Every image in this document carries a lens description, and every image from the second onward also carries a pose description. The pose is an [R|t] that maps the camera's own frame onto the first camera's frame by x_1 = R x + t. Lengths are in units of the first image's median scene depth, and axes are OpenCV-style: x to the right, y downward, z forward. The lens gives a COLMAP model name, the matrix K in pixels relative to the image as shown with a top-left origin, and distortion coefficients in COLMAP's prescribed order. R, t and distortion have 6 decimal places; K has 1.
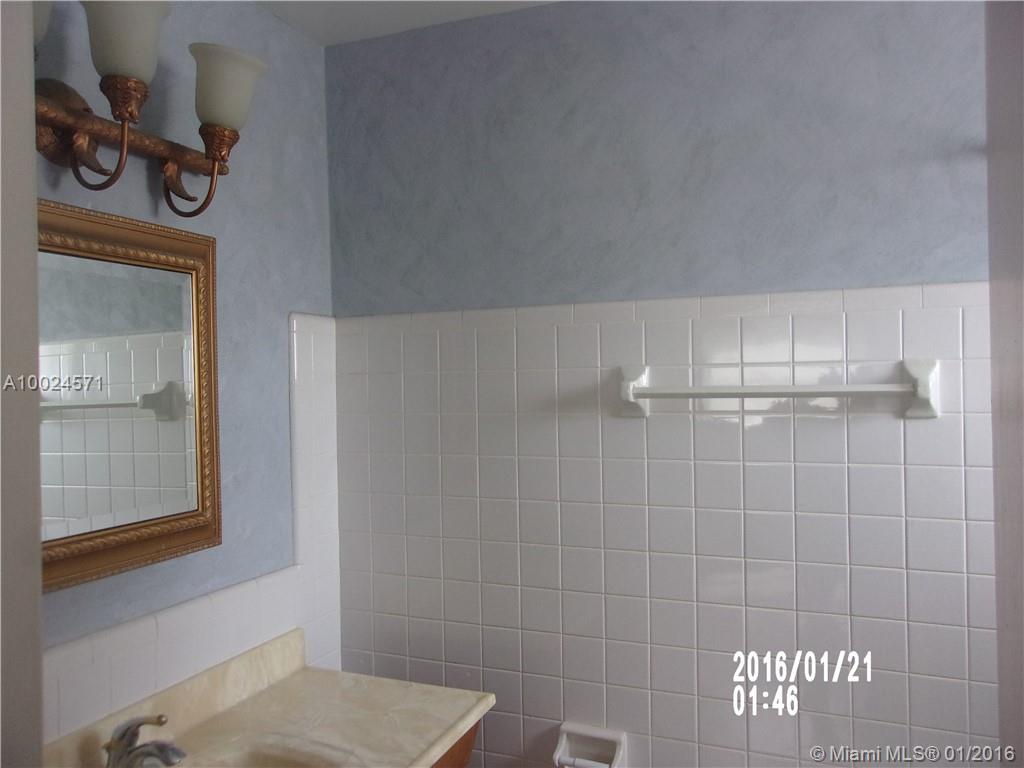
lens RADIAL K [[809.8, 0, 512.8], [0, 809.8, 385.8], [0, 0, 1]] dist [-0.004805, 0.012110]
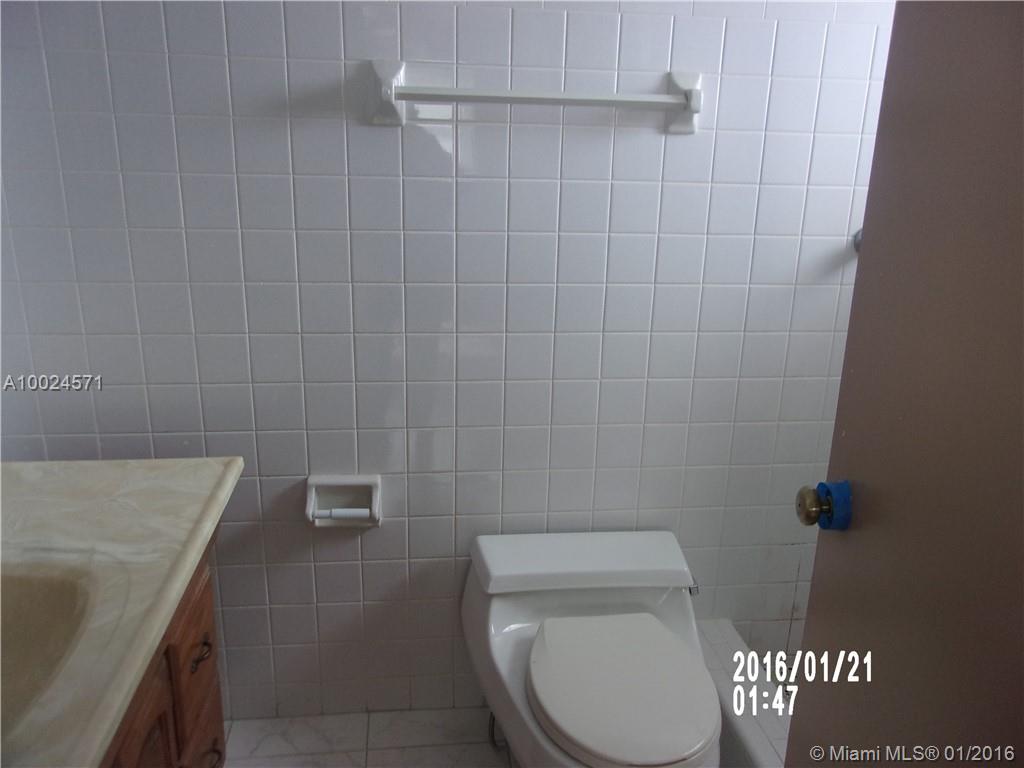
lens RADIAL K [[809.8, 0, 511.3], [0, 809.8, 384.8], [0, 0, 1]] dist [-0.004805, 0.012110]
pose [[0.864963, -0.108596, 0.489945, -0.184143], [-0.035308, 0.960716, 0.275277, 0.062886], [-0.500592, -0.255403, 0.827150, 0.171221]]
